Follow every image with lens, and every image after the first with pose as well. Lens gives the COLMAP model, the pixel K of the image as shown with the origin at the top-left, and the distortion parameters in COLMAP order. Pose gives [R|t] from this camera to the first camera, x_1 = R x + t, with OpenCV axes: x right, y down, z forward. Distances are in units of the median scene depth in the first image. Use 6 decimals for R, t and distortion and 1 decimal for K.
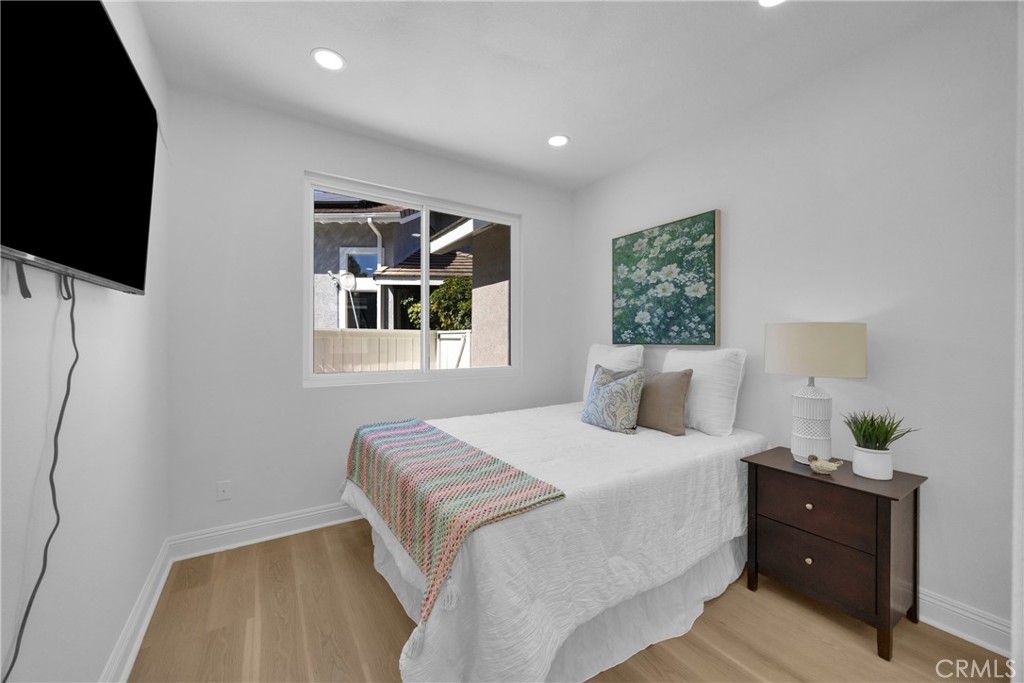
lens RADIAL K [[390.8, 0, 510.2], [0, 390.8, 339.7], [0, 0, 1]] dist [-0.001206, -0.000702]
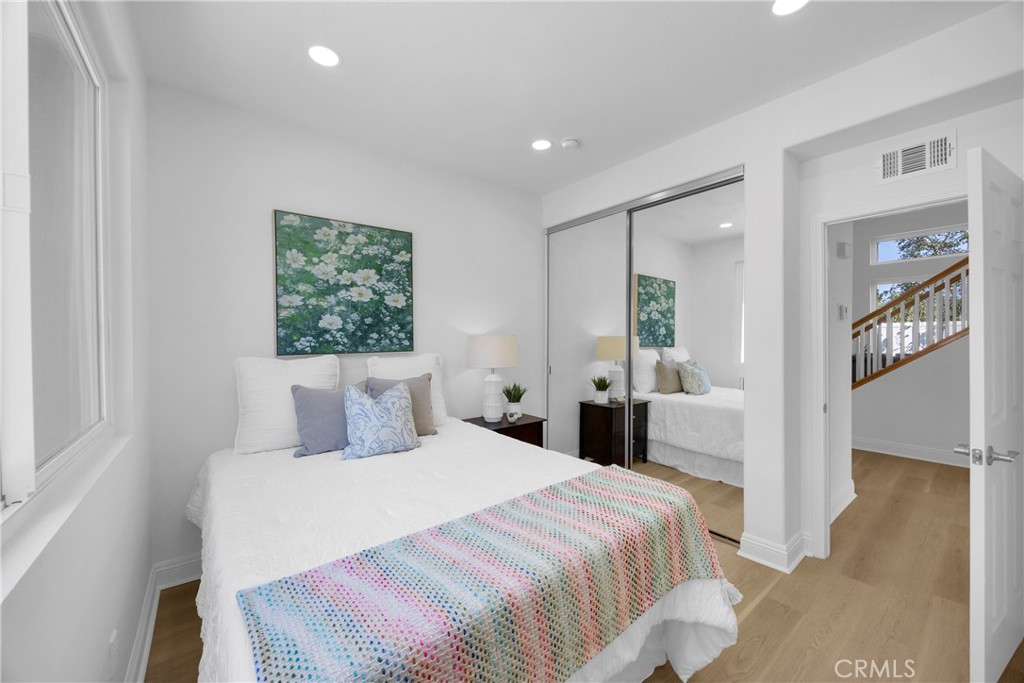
lens RADIAL K [[390.8, 0, 510.3], [0, 390.8, 338.6], [0, 0, 1]] dist [-0.001206, -0.000702]
pose [[-0.111109, -0.008191, 0.993774, -0.576361], [0.007069, 0.999934, 0.009032, -0.027691], [-0.993783, 0.008028, -0.111044, 0.751430]]
